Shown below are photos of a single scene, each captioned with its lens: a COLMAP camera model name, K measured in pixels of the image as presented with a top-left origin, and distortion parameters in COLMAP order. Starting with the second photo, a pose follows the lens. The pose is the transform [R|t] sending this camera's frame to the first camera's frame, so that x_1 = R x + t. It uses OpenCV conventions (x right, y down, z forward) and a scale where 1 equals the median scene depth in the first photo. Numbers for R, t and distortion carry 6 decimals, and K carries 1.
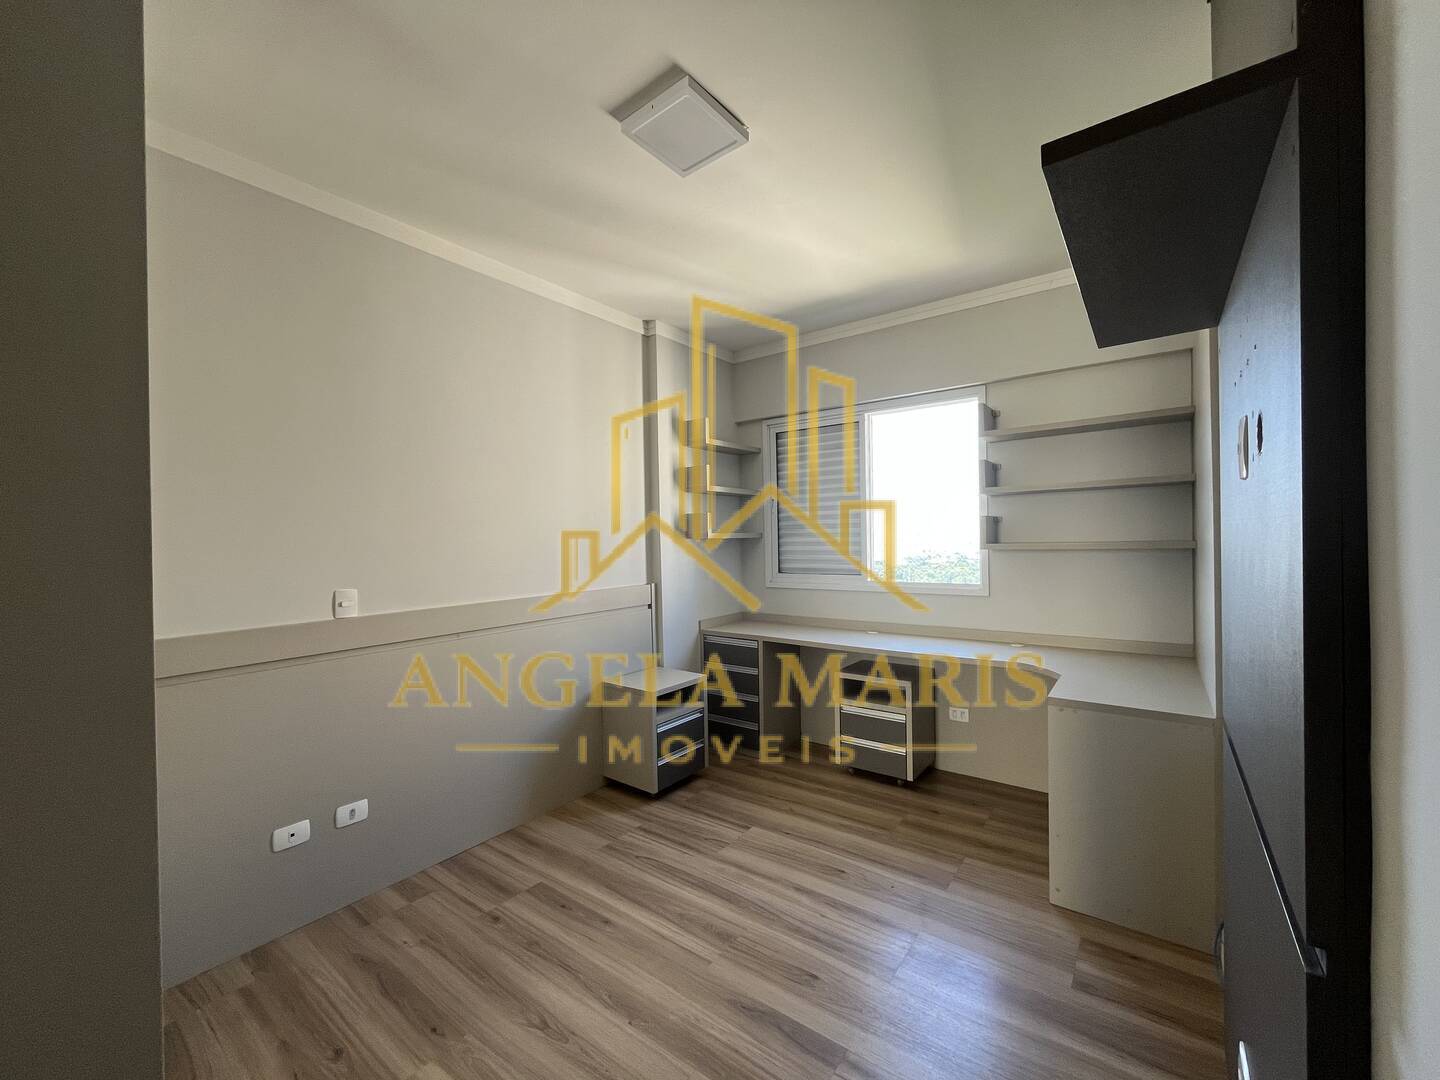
lens RADIAL K [[583.7, 0, 720.0], [0, 583.7, 541.2], [0, 0, 1]] dist [-0.001787, -0.000327]
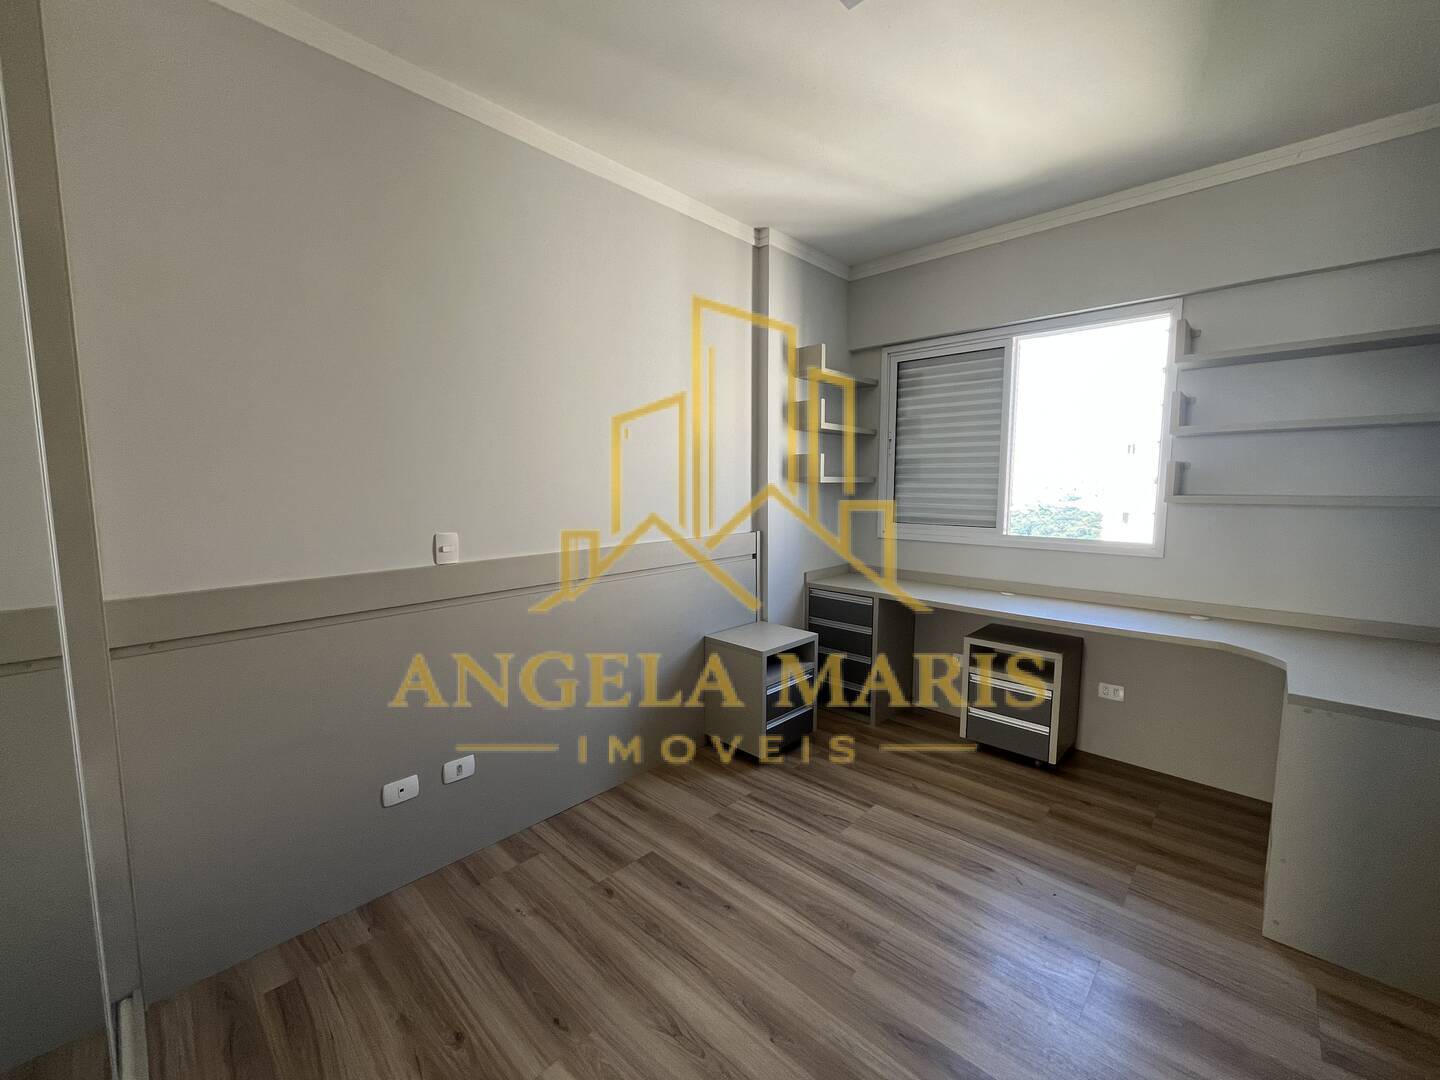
lens RADIAL K [[583.7, 0, 720.0], [0, 583.7, 541.2], [0, 0, 1]] dist [-0.001787, -0.000327]
pose [[0.993374, 0.028677, -0.111288, -0.109192], [-0.017578, 0.994886, 0.099461, -0.002509], [0.113571, -0.096846, 0.988798, 0.139289]]
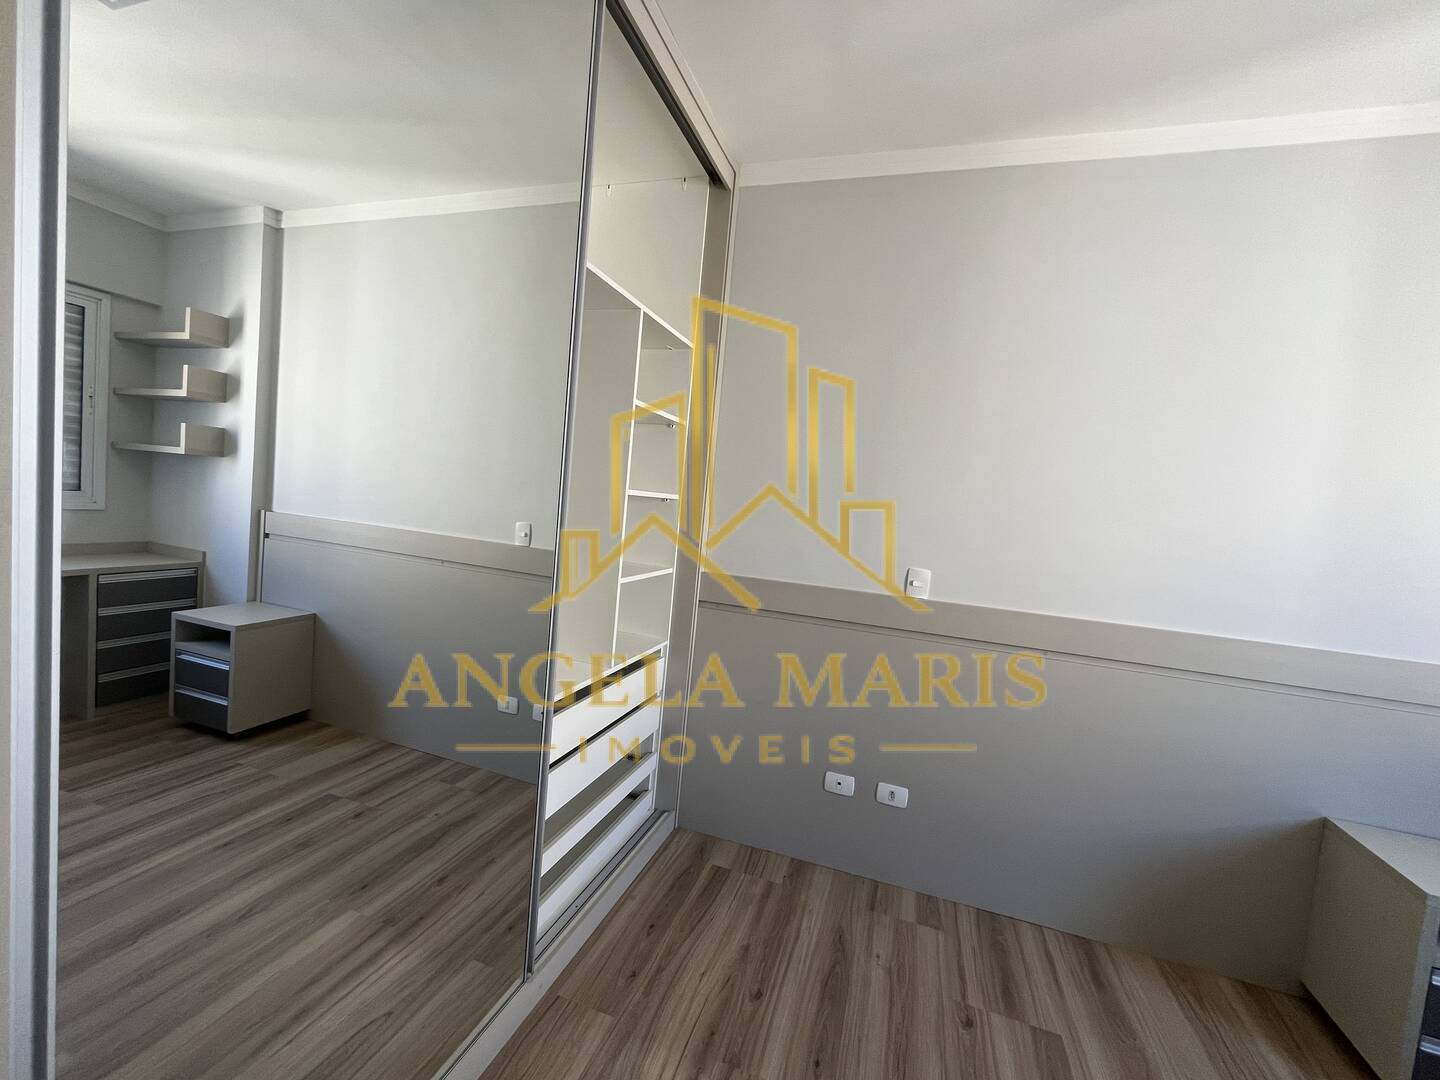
lens RADIAL K [[585.4, 0, 722.2], [0, 585.4, 542.2], [0, 0, 1]] dist [-0.000842, -0.000261]
pose [[0.315739, 0.108323, -0.942643, 0.151091], [-0.103388, 0.991474, 0.079305, -0.003331], [0.943197, 0.072418, 0.324246, 0.358328]]
